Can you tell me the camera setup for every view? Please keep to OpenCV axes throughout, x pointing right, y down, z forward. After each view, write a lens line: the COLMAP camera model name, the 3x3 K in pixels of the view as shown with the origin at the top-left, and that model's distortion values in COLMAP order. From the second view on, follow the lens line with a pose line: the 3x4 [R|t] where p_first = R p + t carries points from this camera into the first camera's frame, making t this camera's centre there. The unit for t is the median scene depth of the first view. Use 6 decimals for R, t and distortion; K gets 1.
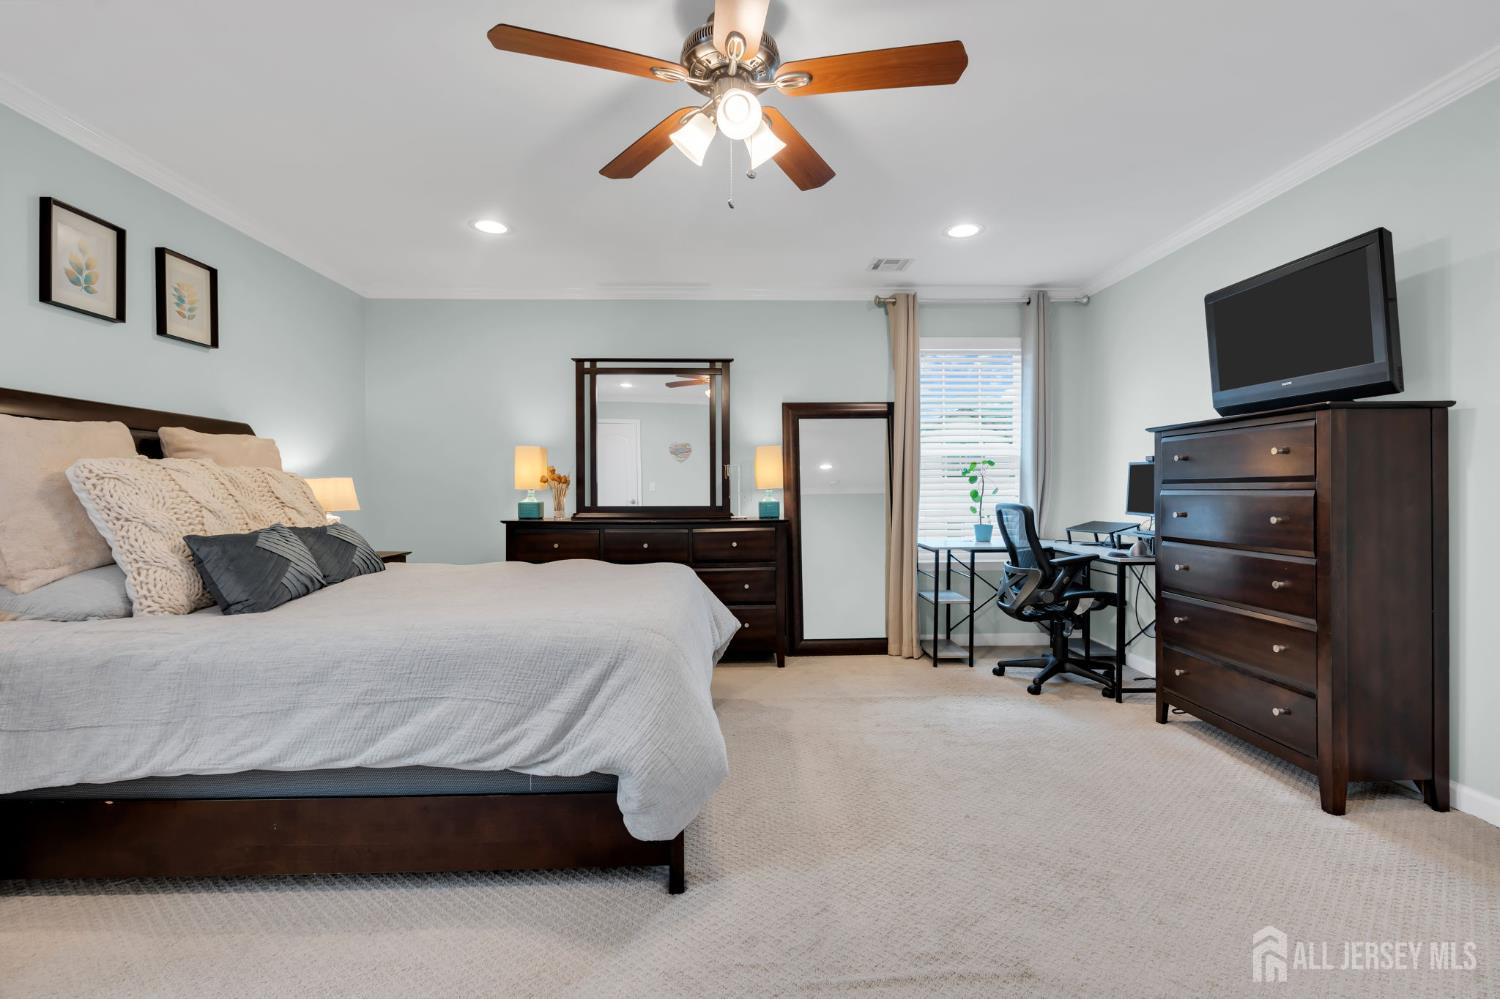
lens RADIAL K [[682.0, 0, 751.7], [0, 682.0, 488.5], [0, 0, 1]] dist [0.002358, 0.000345]
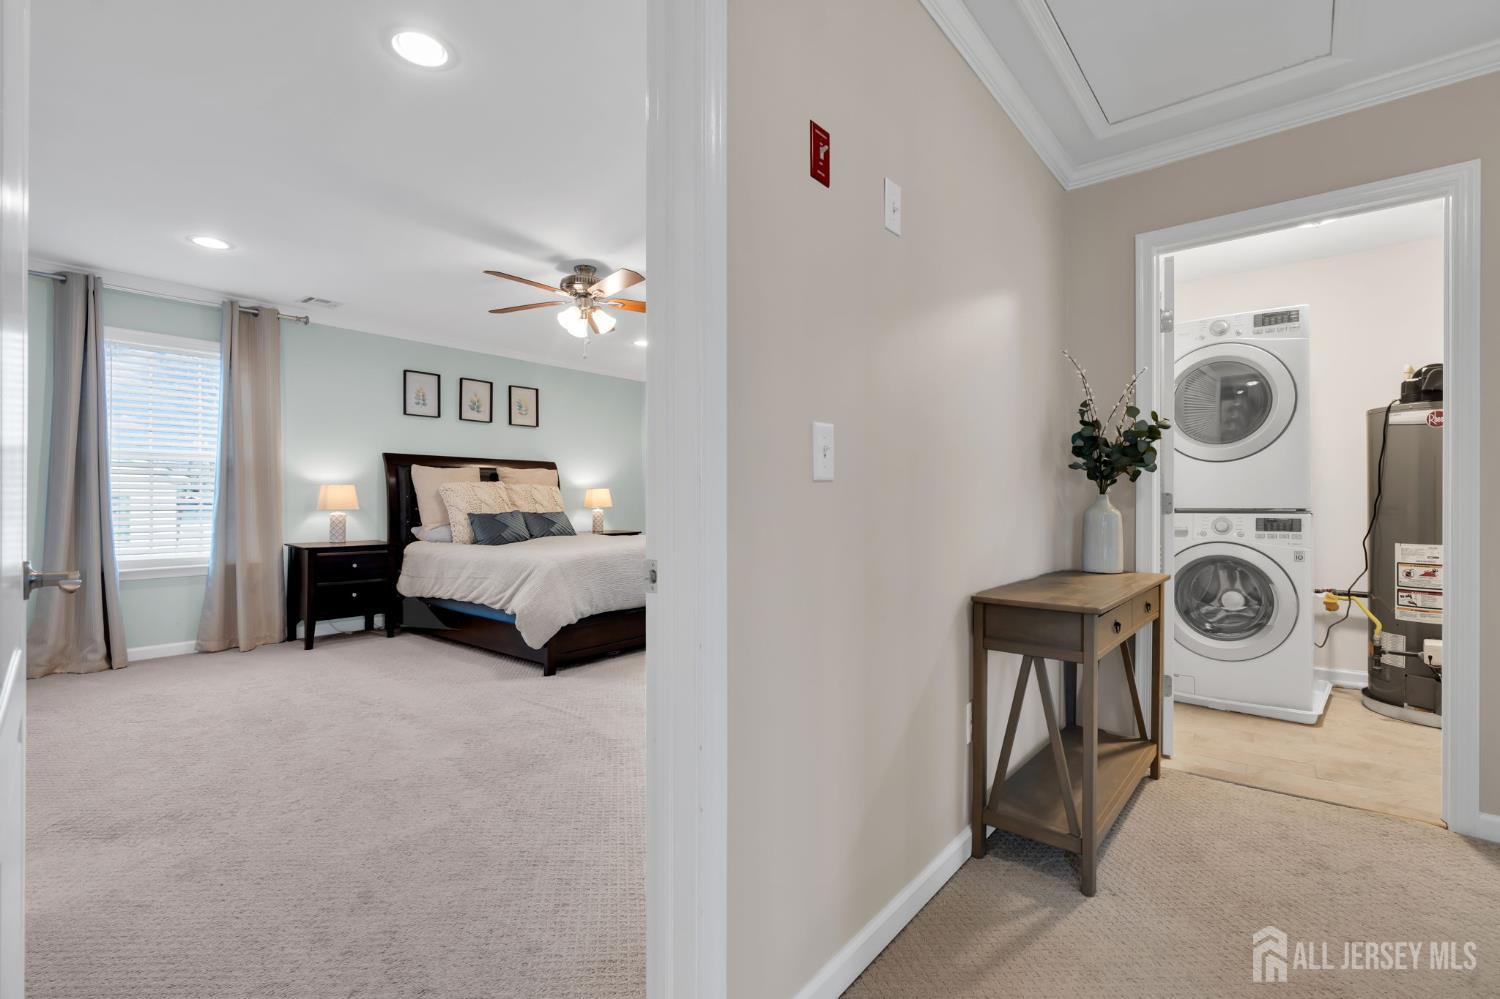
lens RADIAL K [[682.0, 0, 746.5], [0, 682.0, 500.9], [0, 0, 1]] dist [0.002358, 0.000345]
pose [[0.748377, 0.010048, -0.663197, 1.354079], [-0.007056, 0.999949, 0.007188, 0.000038], [0.663236, -0.000700, 0.748410, -0.168996]]
